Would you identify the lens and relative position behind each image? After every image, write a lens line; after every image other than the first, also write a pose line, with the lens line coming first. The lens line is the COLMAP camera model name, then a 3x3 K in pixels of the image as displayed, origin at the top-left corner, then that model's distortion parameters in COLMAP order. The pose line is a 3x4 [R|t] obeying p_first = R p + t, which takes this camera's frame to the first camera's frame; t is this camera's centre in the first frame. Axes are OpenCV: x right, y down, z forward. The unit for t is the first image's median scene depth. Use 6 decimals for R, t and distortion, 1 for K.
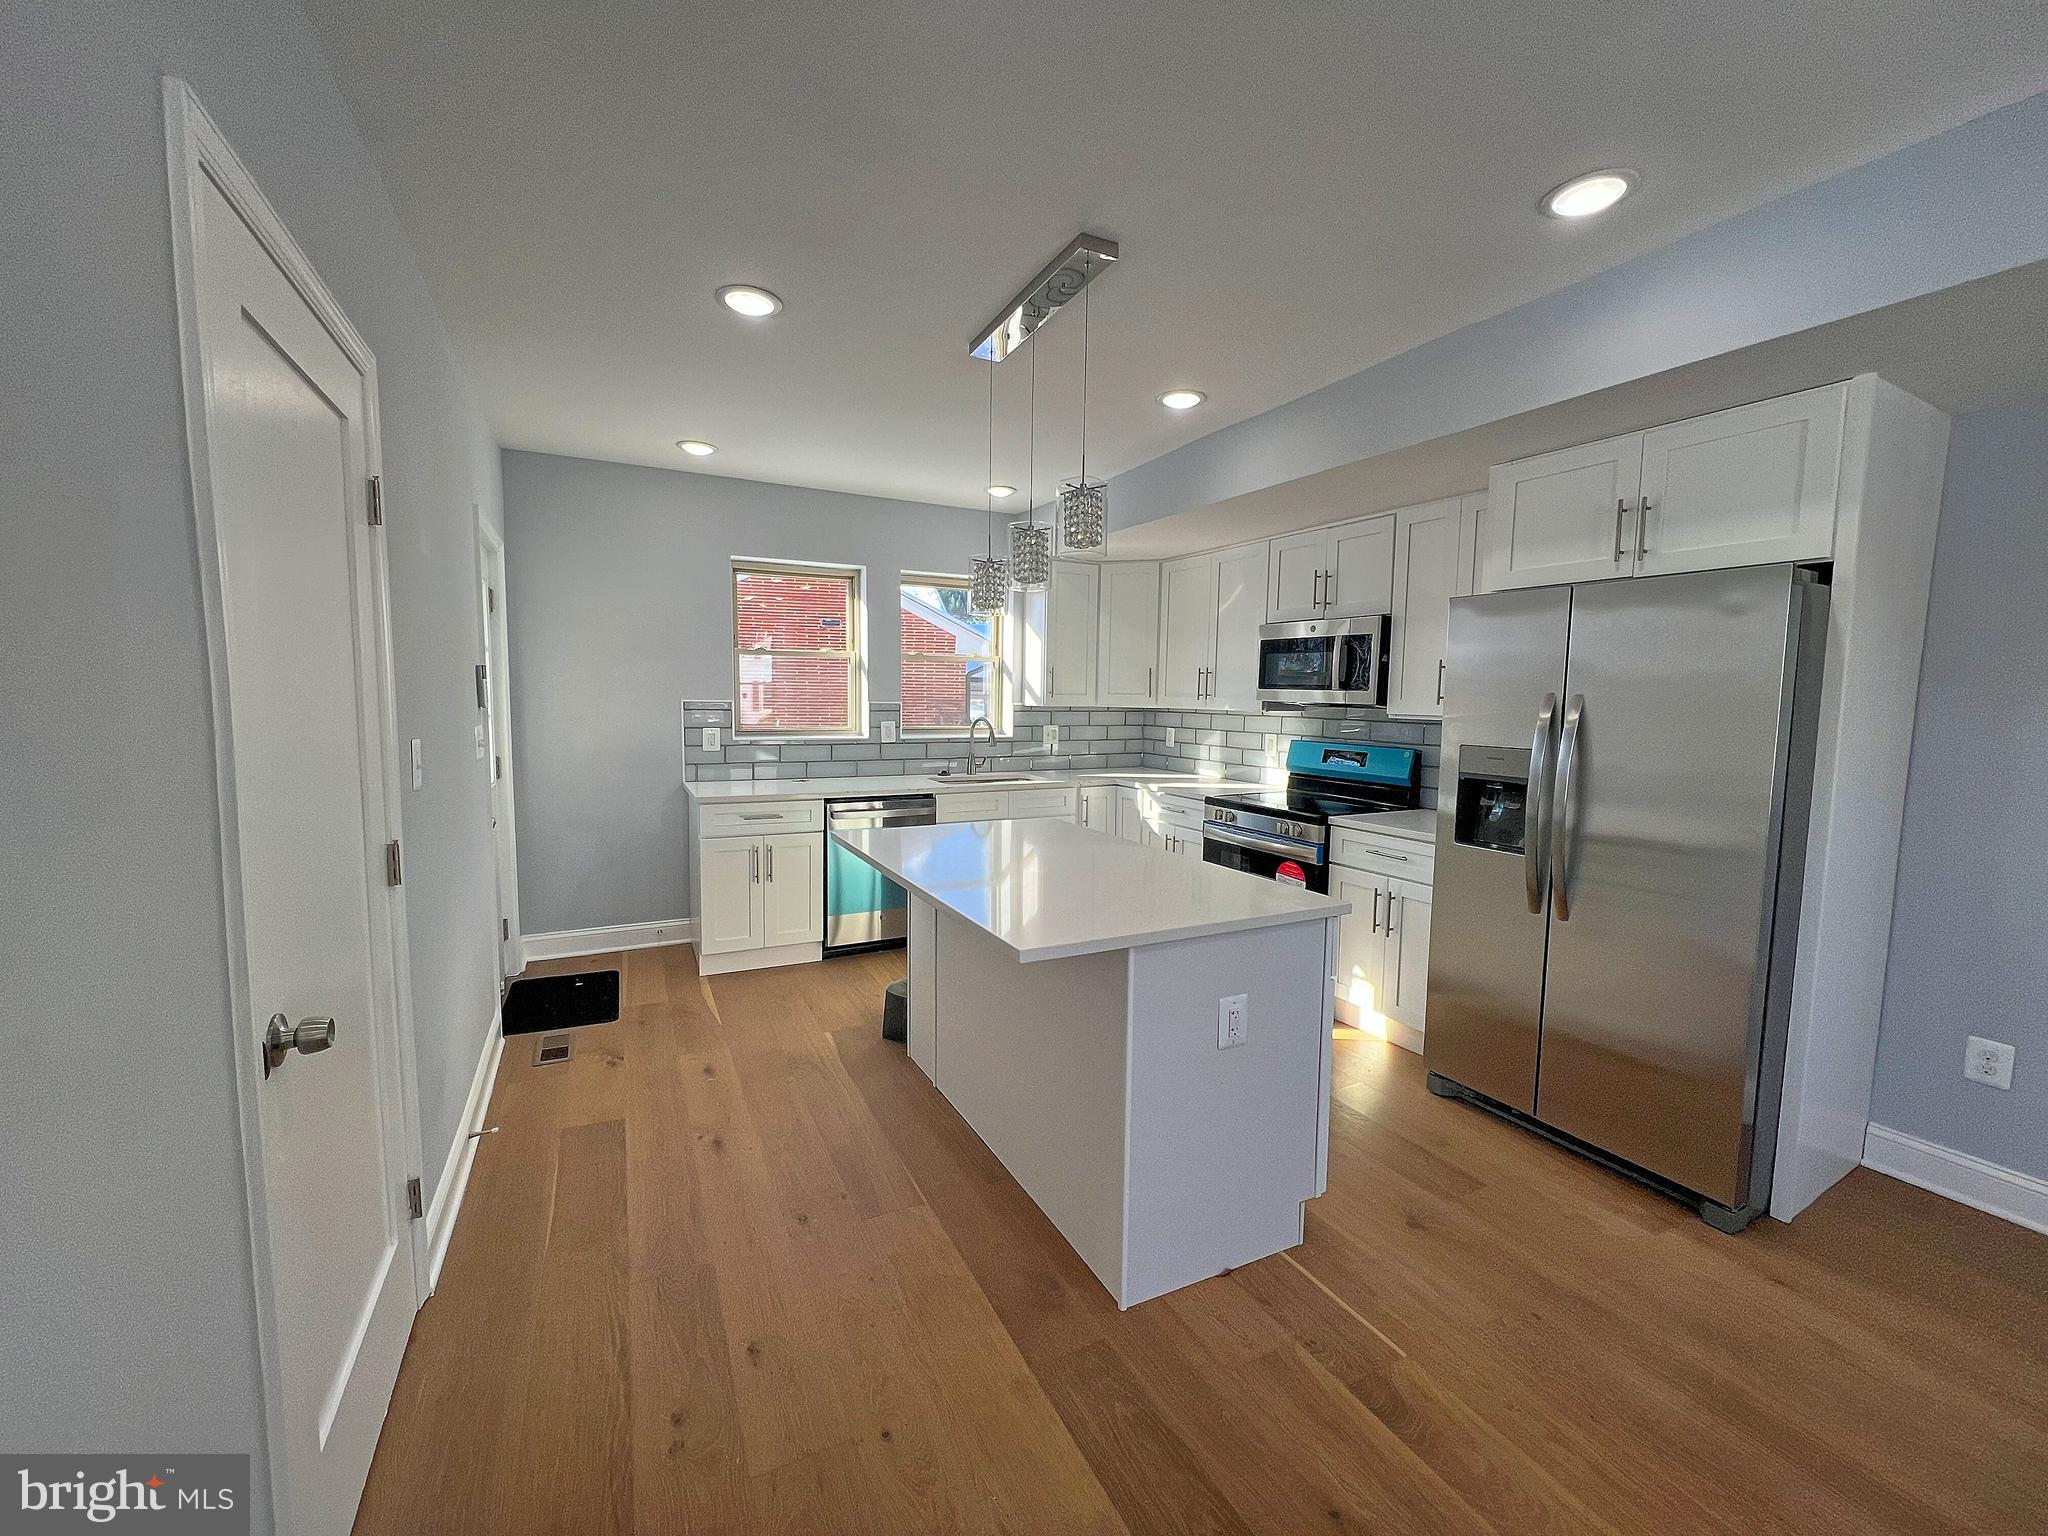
lens RADIAL K [[814.4, 0, 1012.3], [0, 814.4, 765.8], [0, 0, 1]] dist [0.001827, -0.000661]
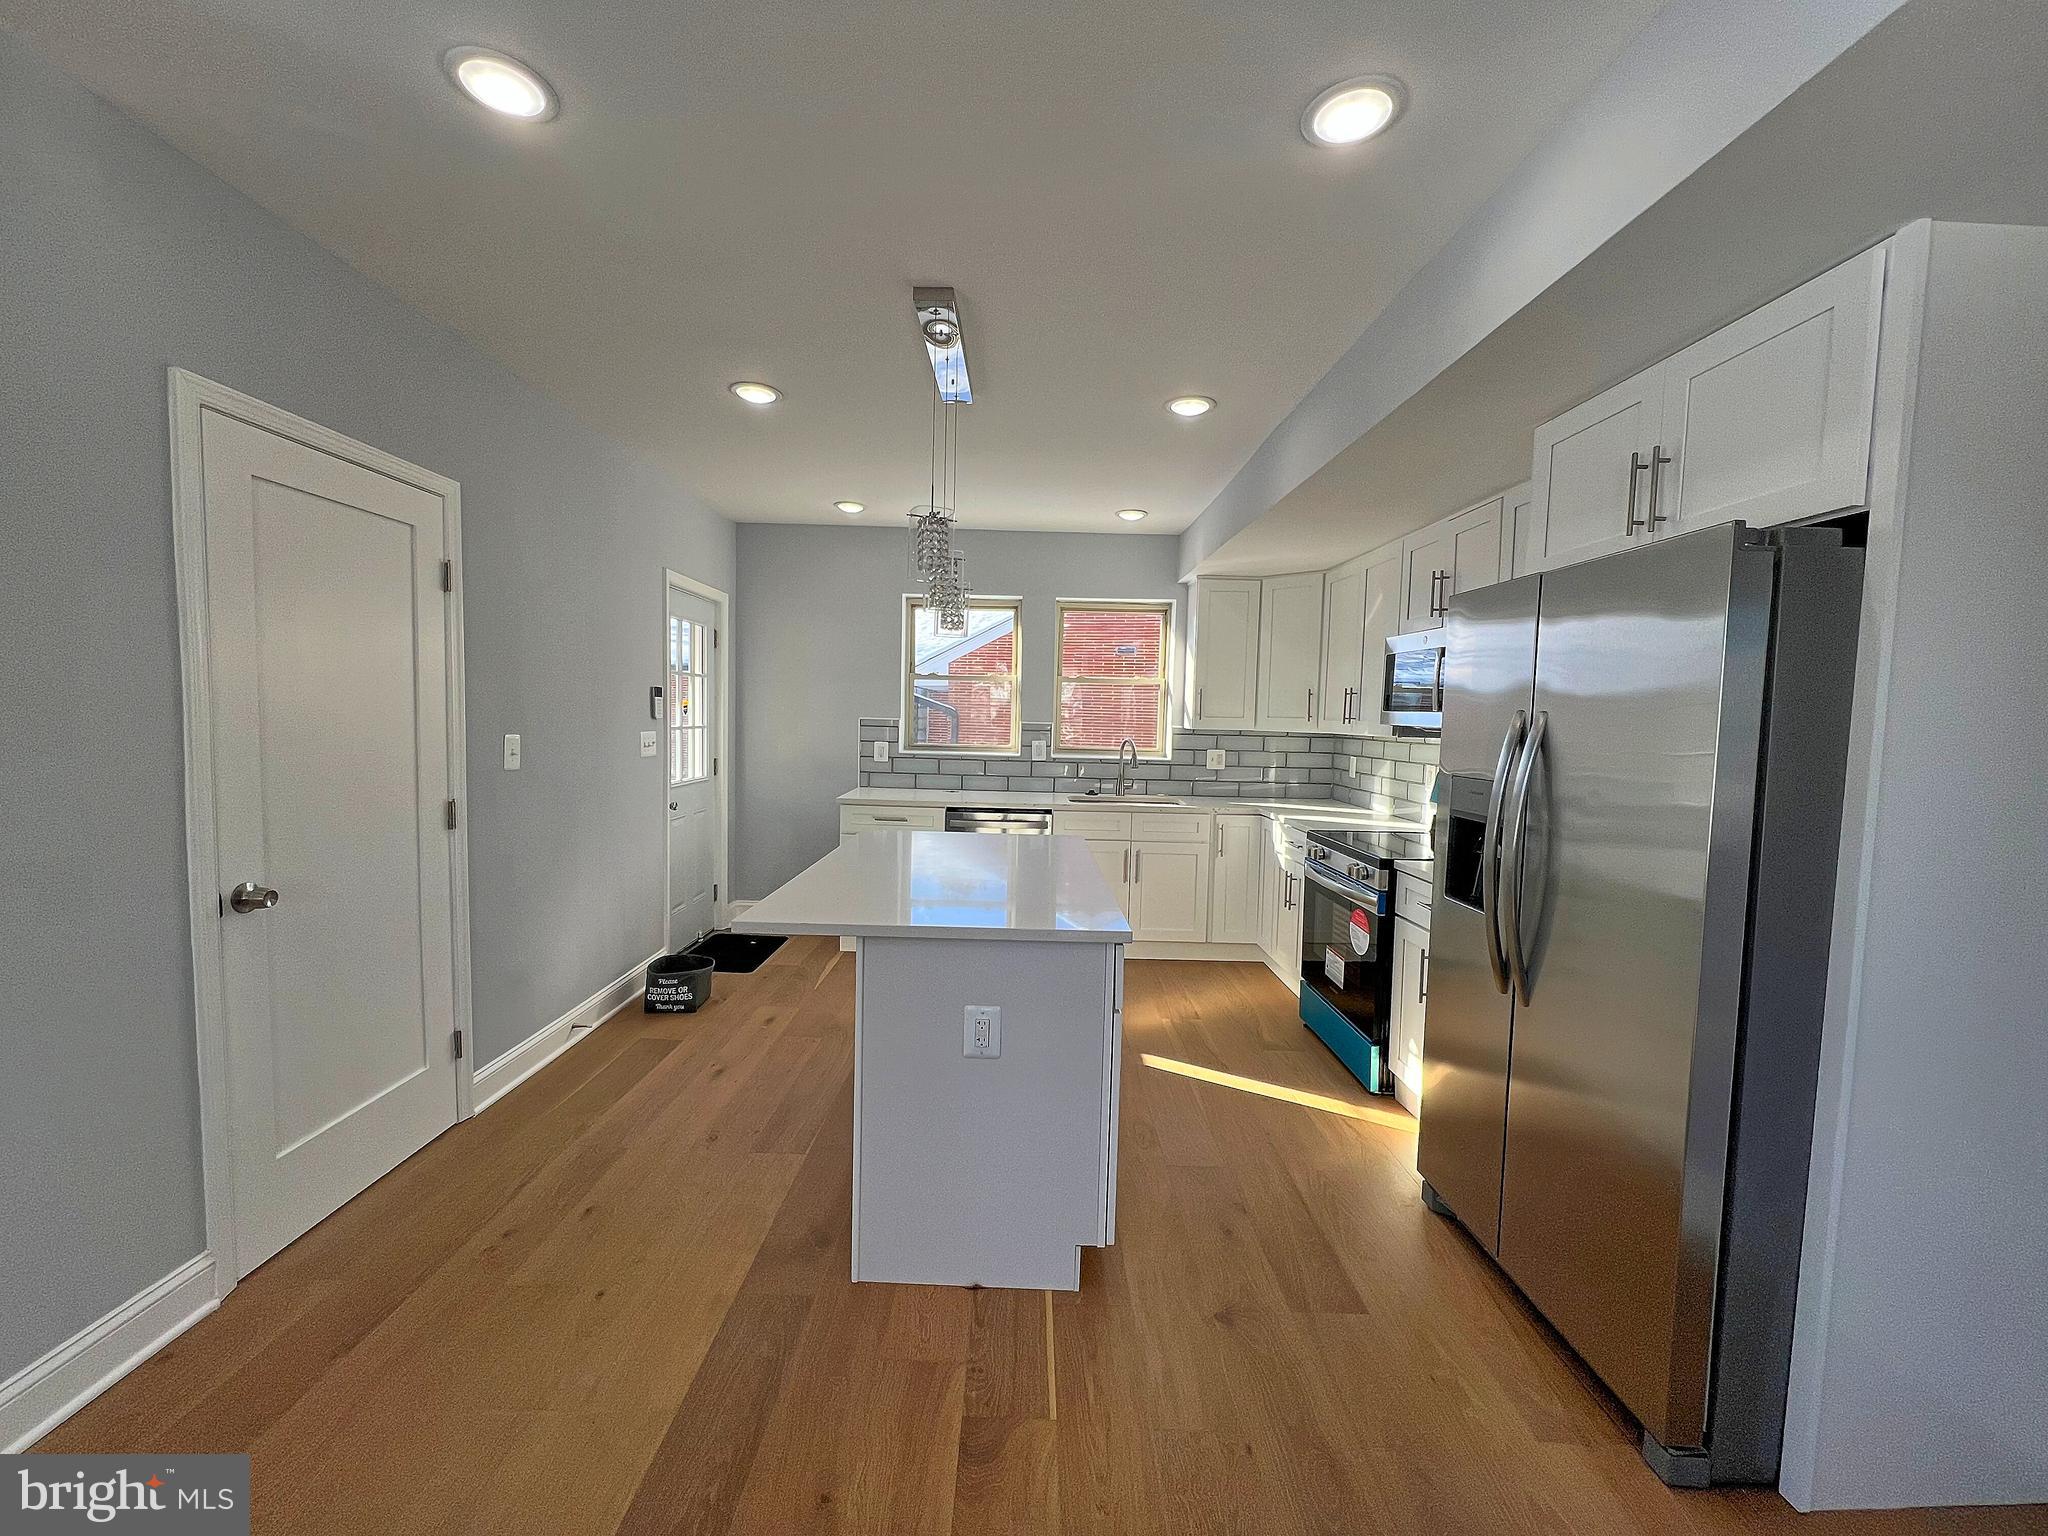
lens RADIAL K [[814.4, 0, 1015.8], [0, 814.4, 767.6], [0, 0, 1]] dist [0.001827, -0.000661]
pose [[0.890273, 0.037944, -0.453844, 0.317040], [-0.052586, 0.998422, -0.019681, 0.003009], [0.452381, 0.041388, 0.890864, 0.048322]]
